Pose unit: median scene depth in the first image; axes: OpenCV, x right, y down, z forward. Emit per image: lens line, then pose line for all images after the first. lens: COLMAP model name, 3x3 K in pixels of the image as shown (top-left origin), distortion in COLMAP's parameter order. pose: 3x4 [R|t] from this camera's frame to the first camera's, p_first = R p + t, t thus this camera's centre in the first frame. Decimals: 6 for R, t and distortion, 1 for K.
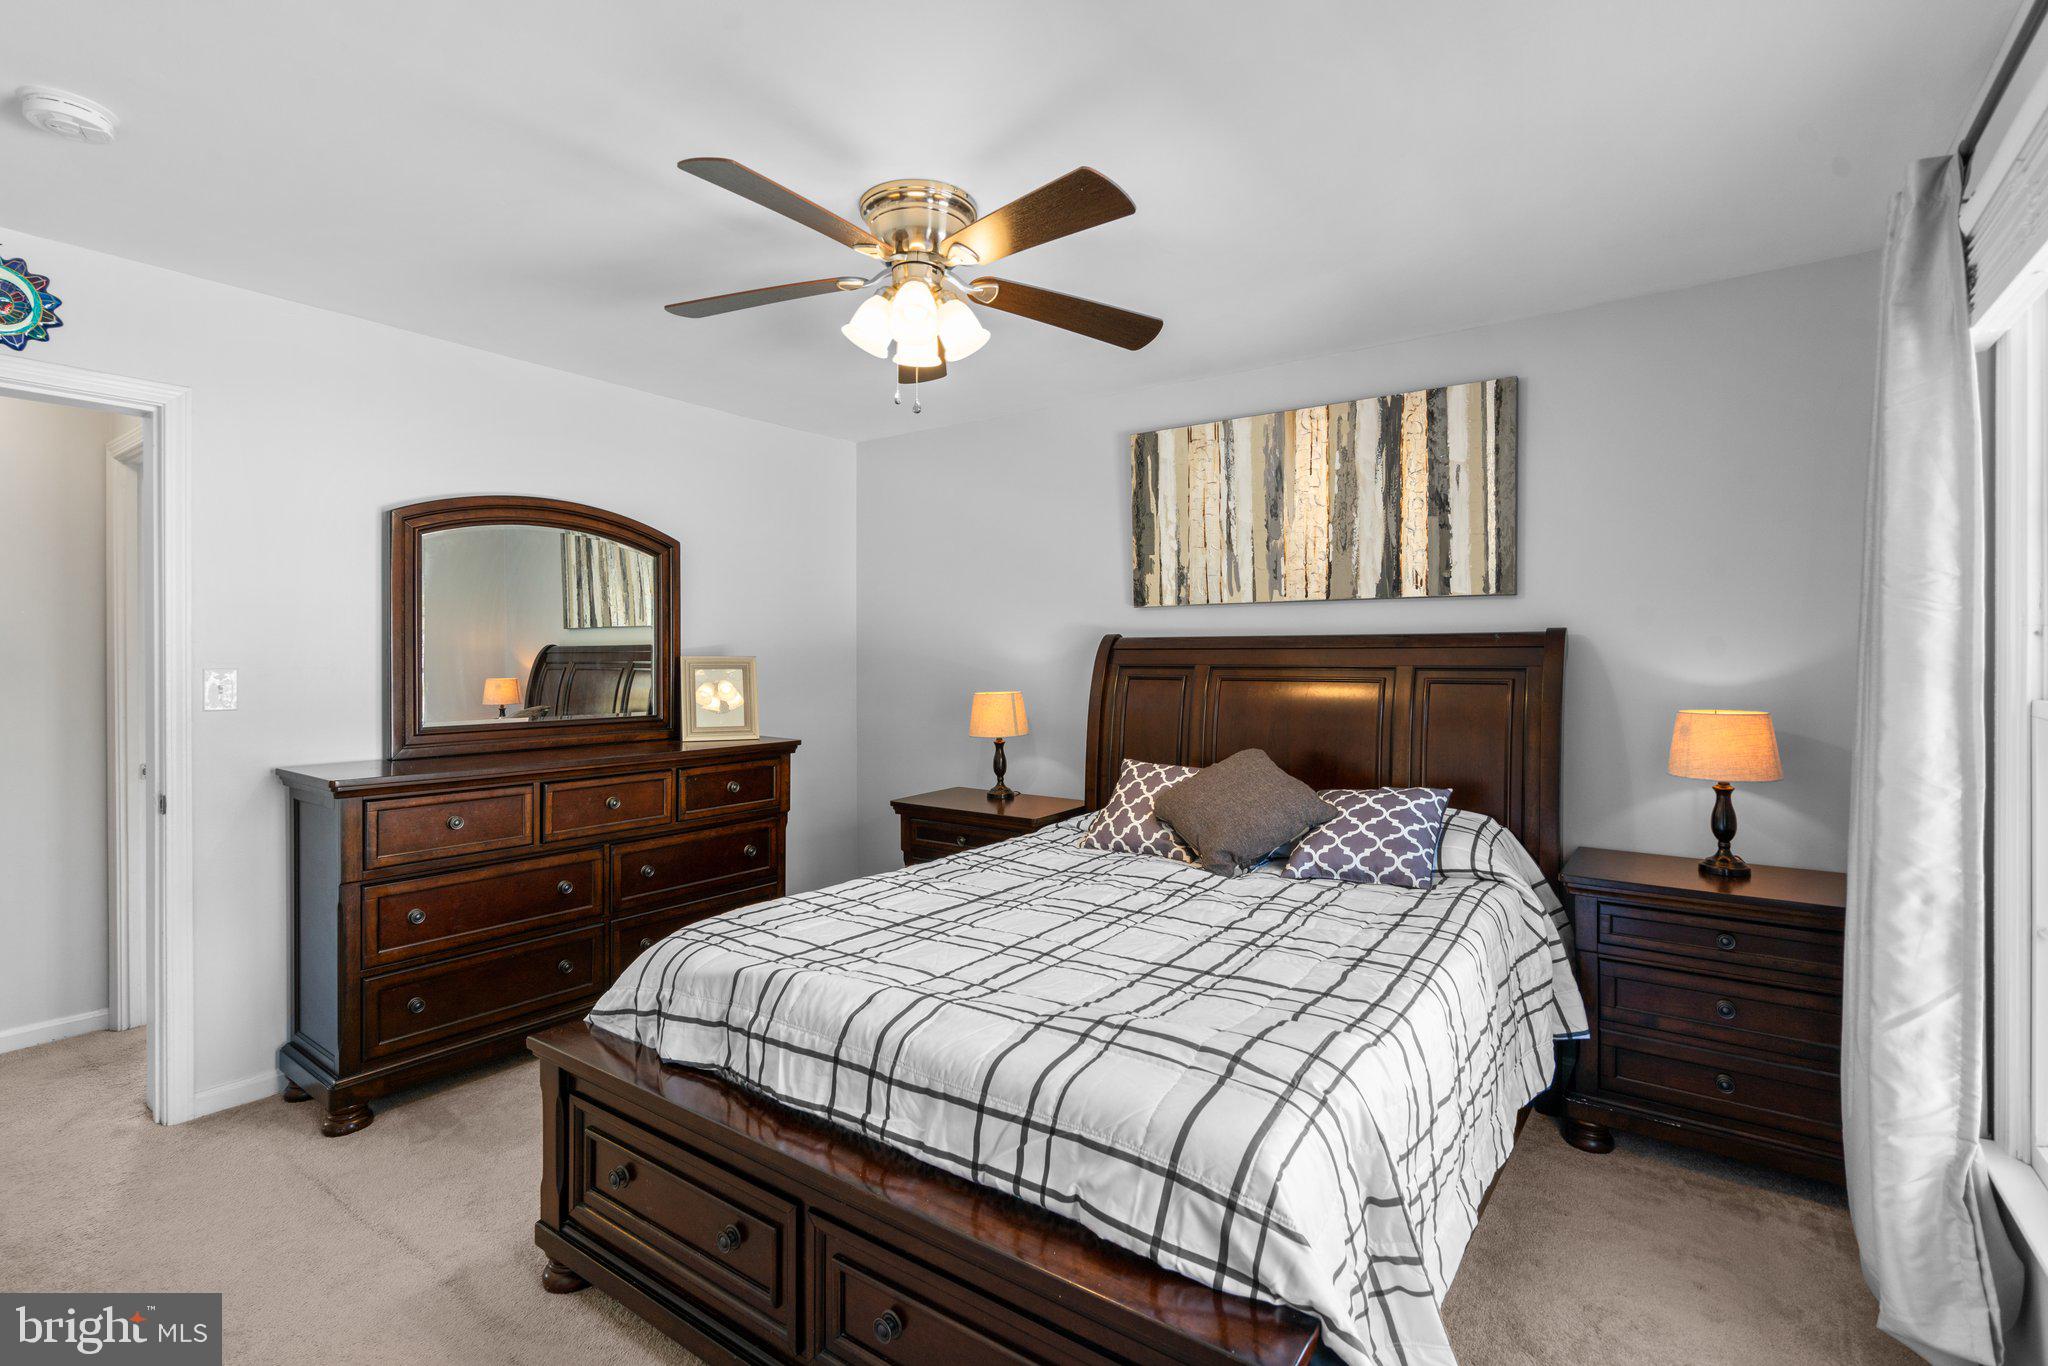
lens RADIAL K [[937.6, 0, 1024.9], [0, 937.6, 678.5], [0, 0, 1]] dist [-0.005202, 0.002280]
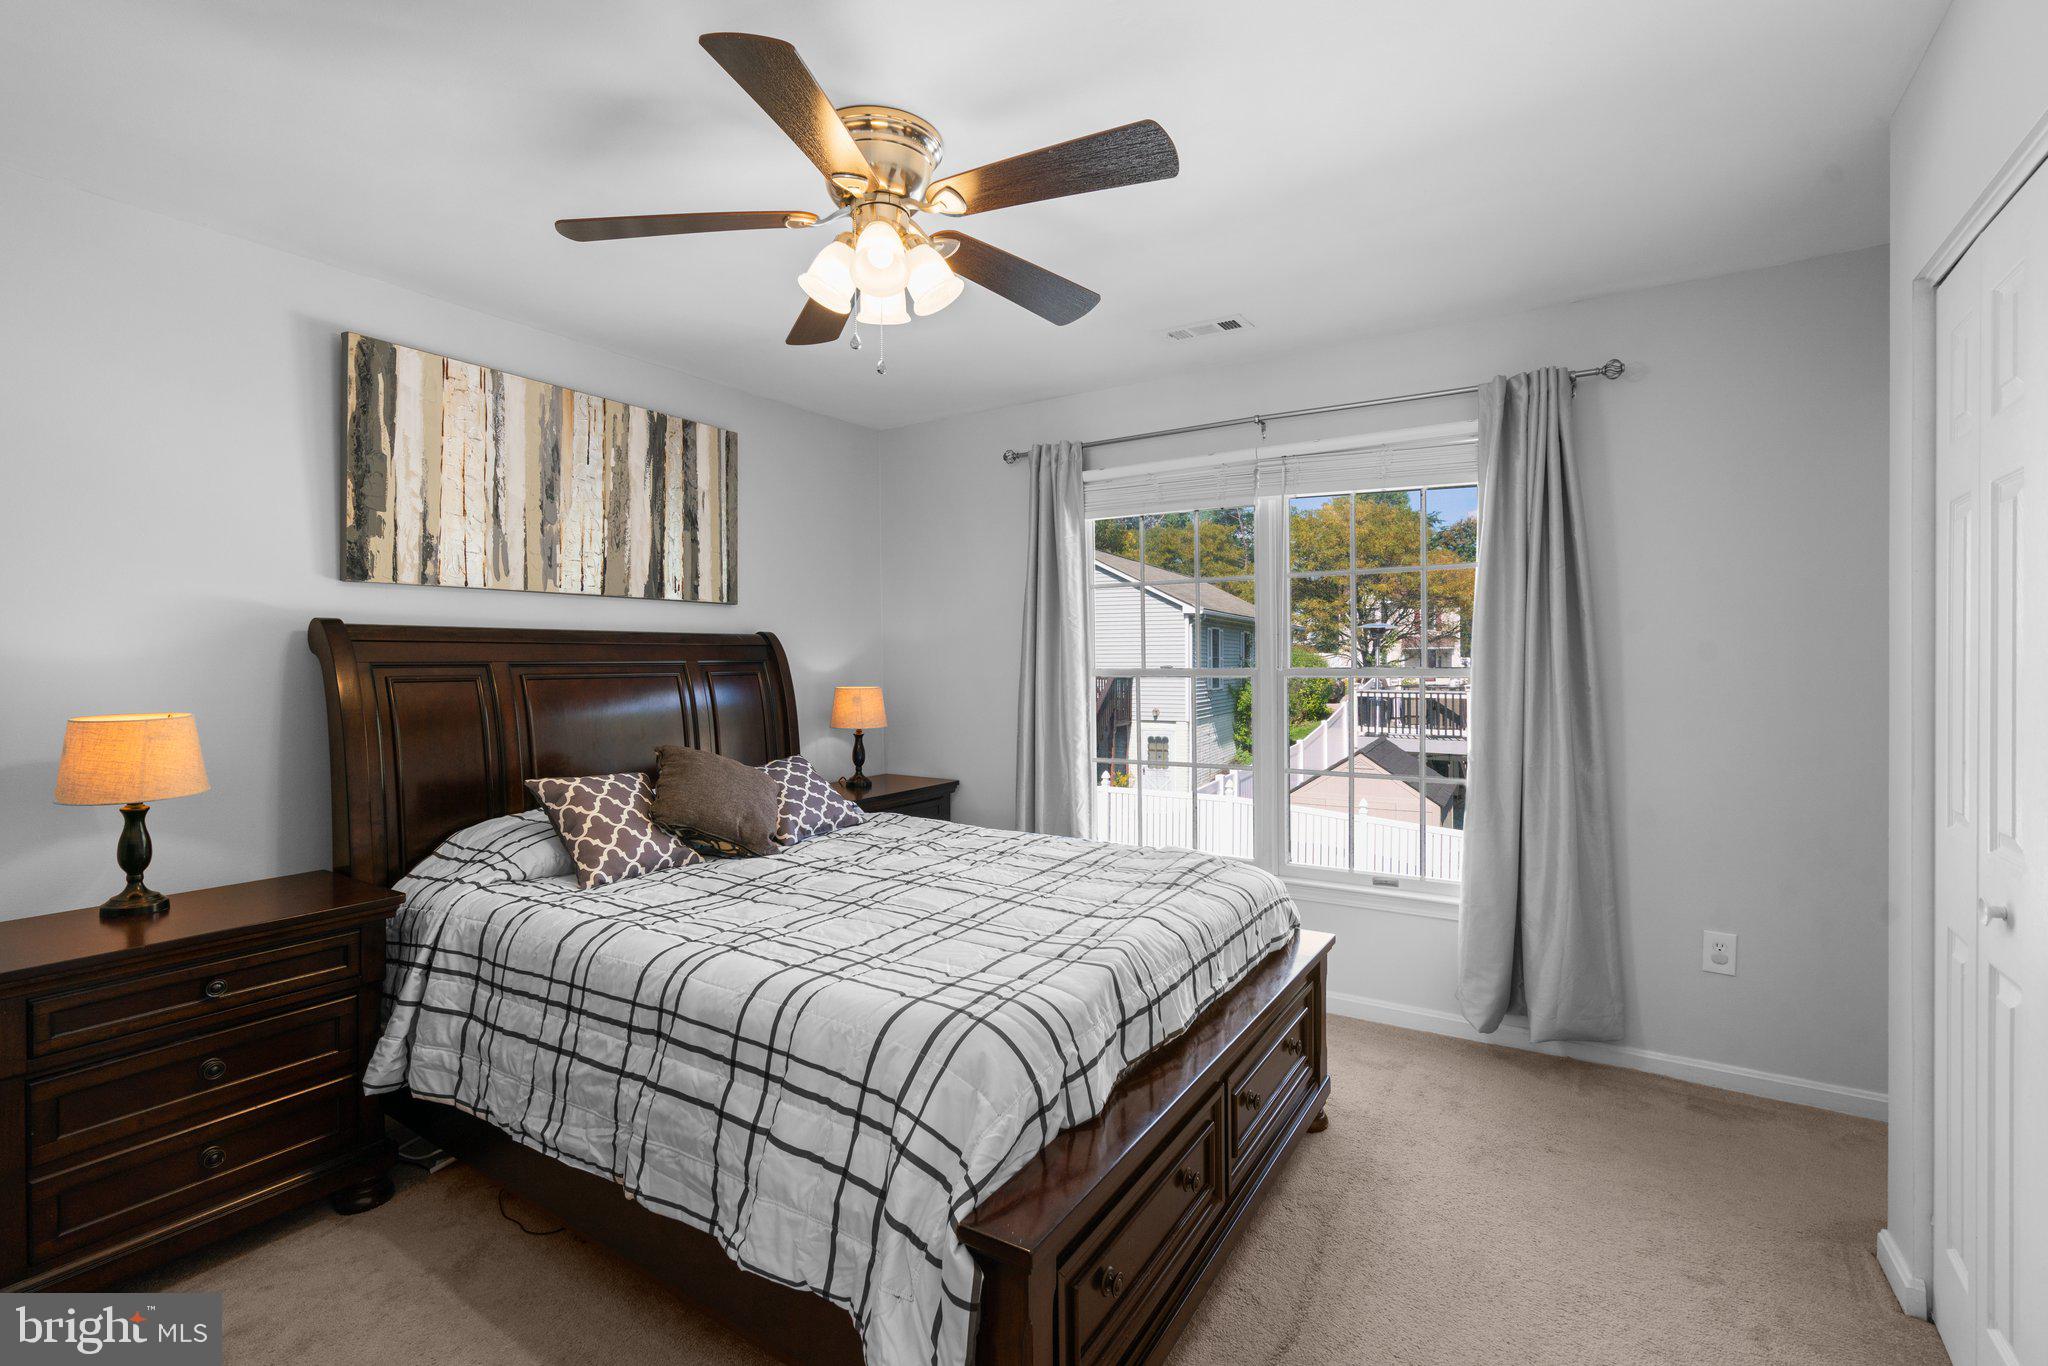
lens RADIAL K [[937.6, 0, 1031.8], [0, 937.6, 668.7], [0, 0, 1]] dist [-0.005202, 0.002280]
pose [[-0.054854, -0.003785, 0.998487, -0.662553], [0.033915, 0.999409, 0.005651, 0.002727], [-0.997918, 0.034174, -0.054693, 0.587631]]
